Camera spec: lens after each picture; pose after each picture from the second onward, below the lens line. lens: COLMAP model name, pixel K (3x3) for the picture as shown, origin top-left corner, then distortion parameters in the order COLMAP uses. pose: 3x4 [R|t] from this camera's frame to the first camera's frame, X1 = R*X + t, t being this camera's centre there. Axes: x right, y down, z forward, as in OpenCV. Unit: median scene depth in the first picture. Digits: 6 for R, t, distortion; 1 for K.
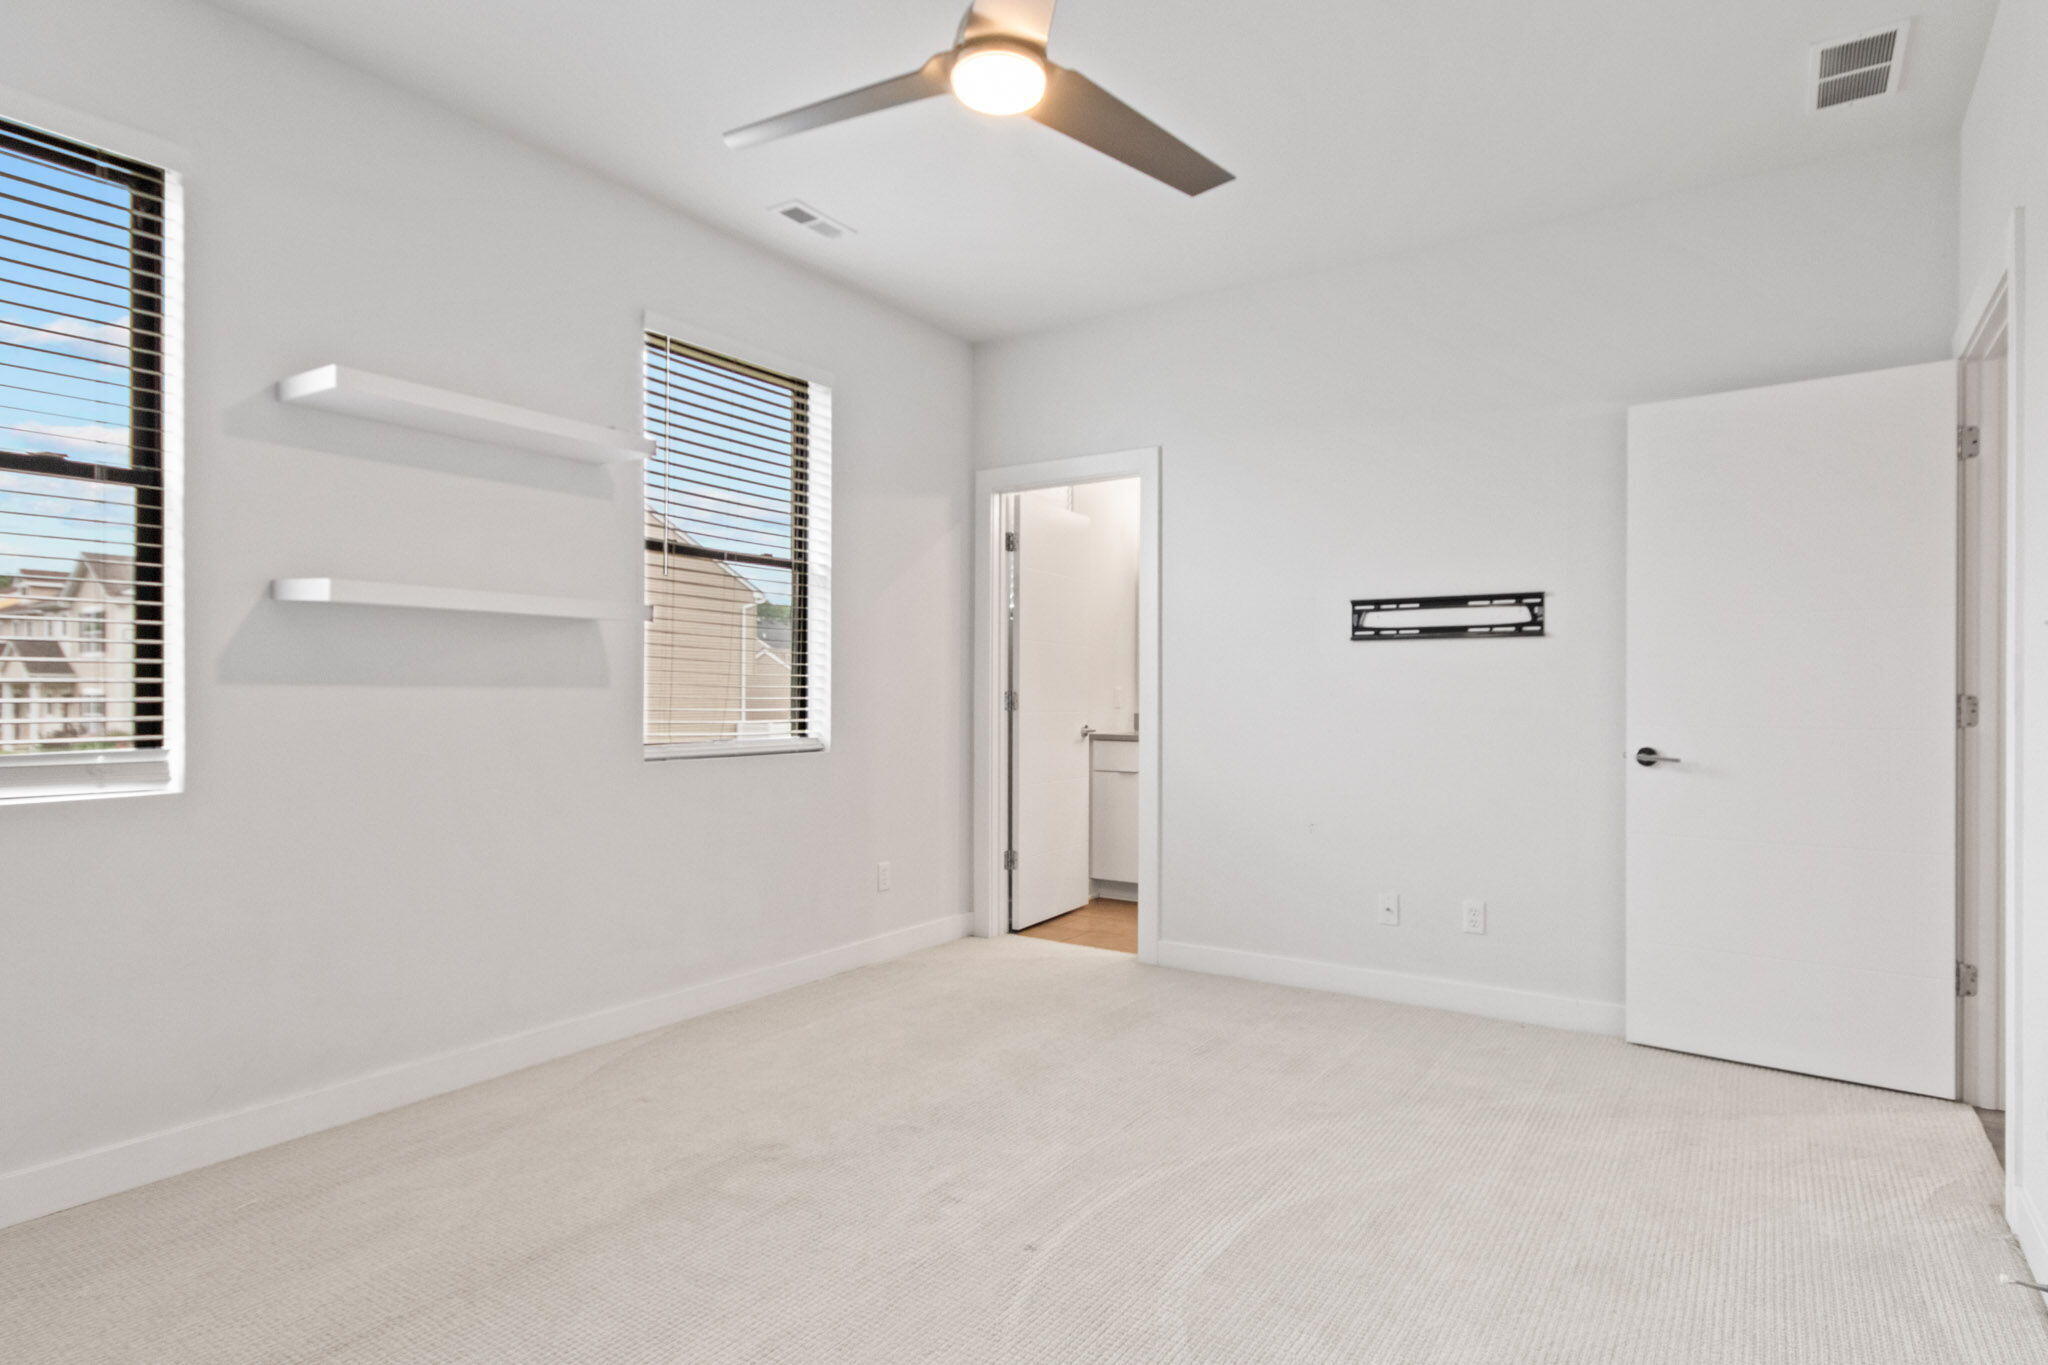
lens RADIAL K [[1070.5, 0, 1024.0], [0, 1070.5, 682.5], [0, 0, 1]] dist [0.000803, 0.000013]
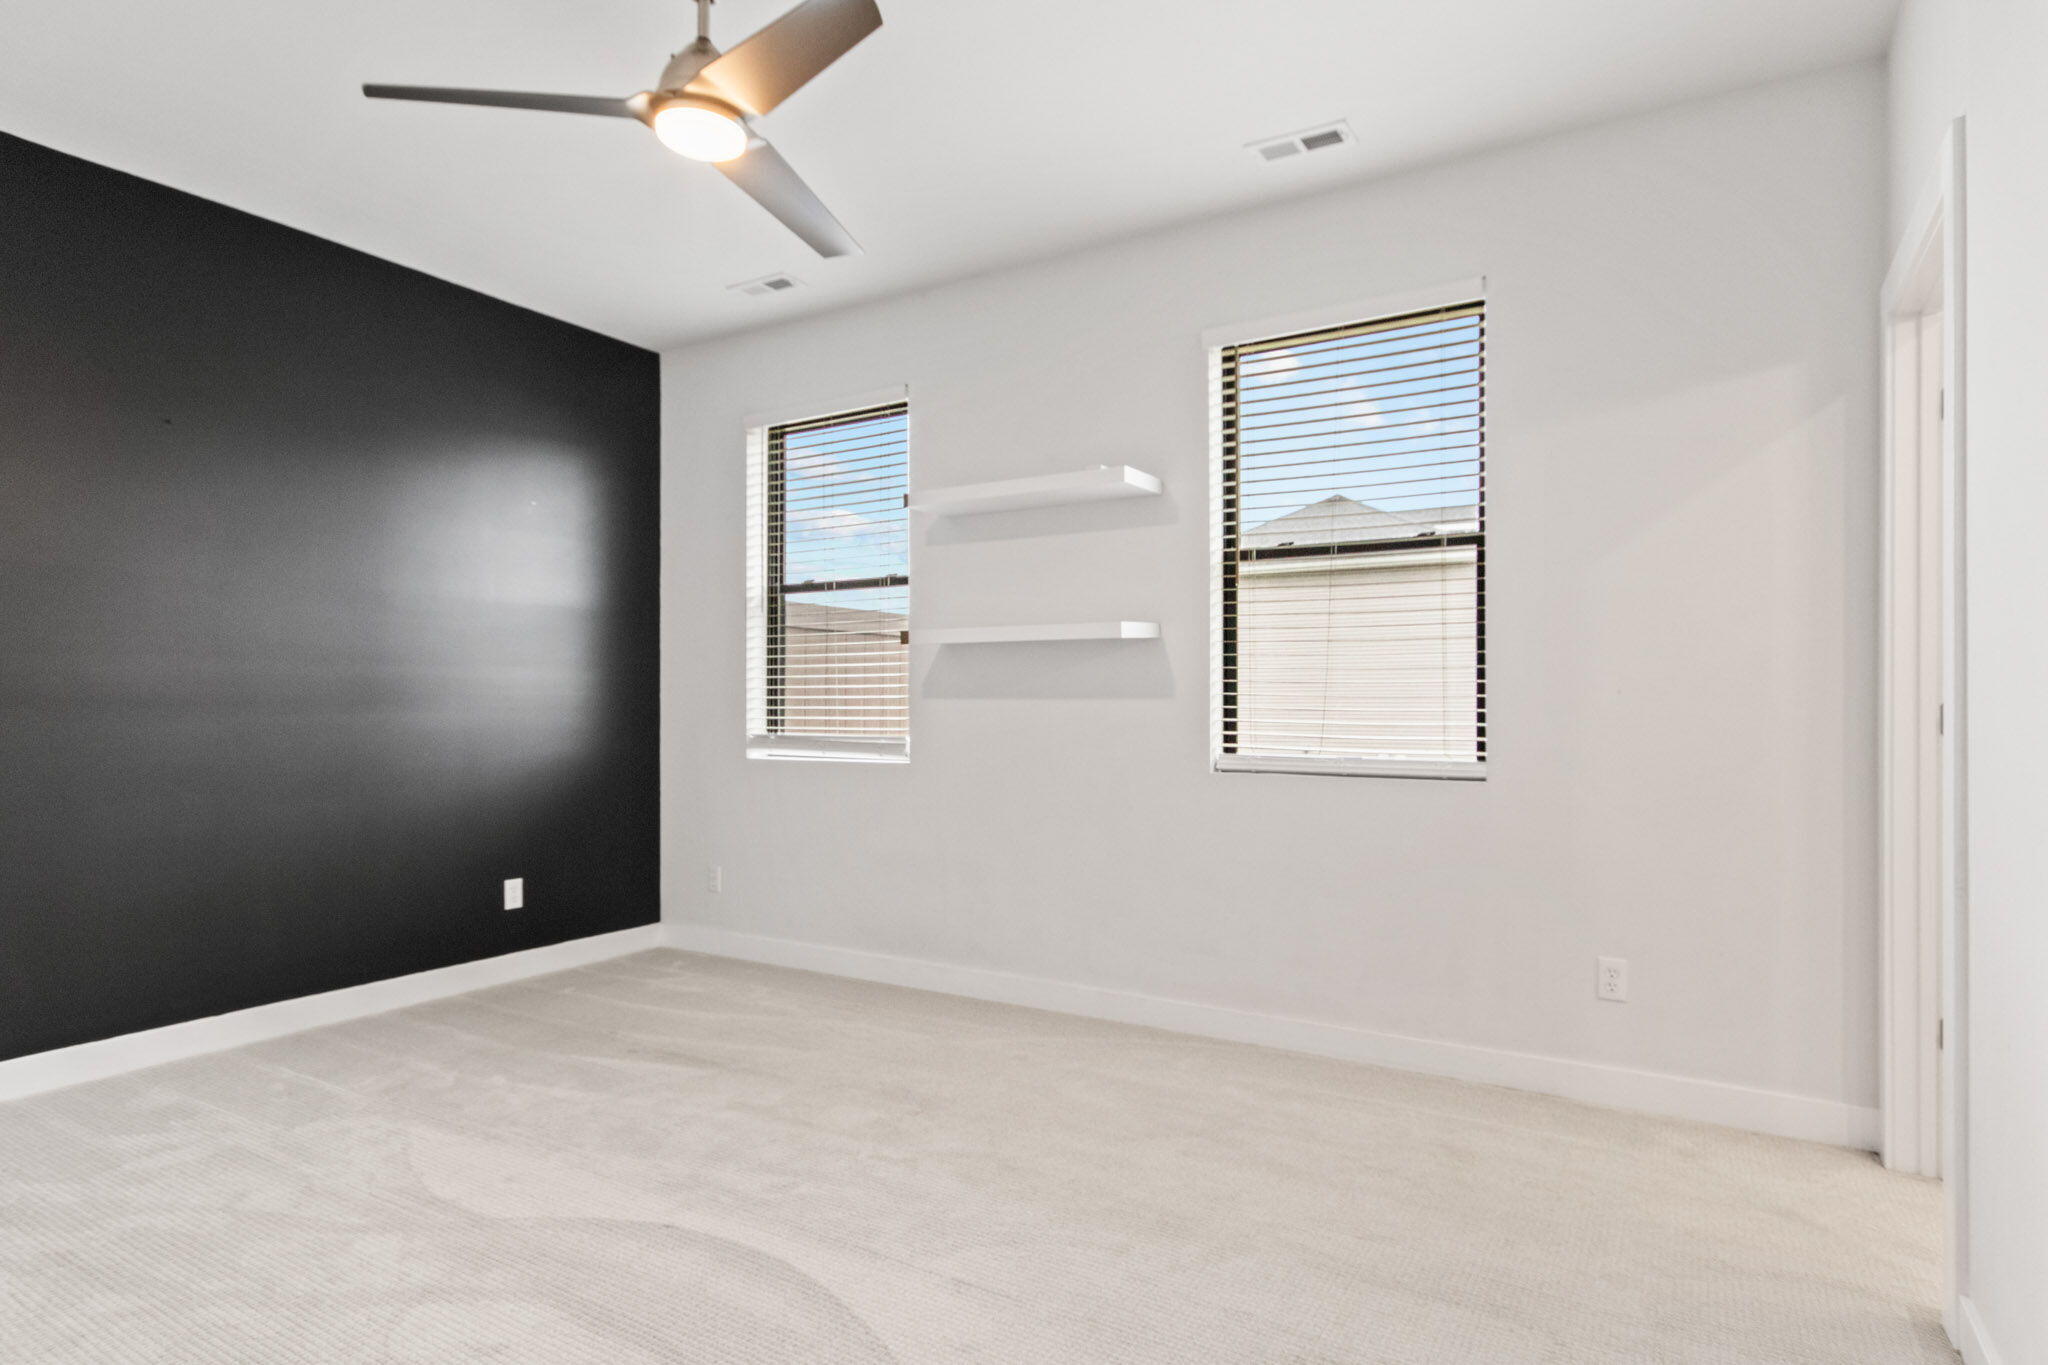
lens RADIAL K [[1070.5, 0, 1024.0], [0, 1070.5, 682.5], [0, 0, 1]] dist [0.000803, 0.000013]
pose [[0.058845, -0.022658, -0.998010, 0.588674], [0.009262, 0.999712, -0.022151, 0.009433], [0.998224, -0.007940, 0.059038, 0.682924]]
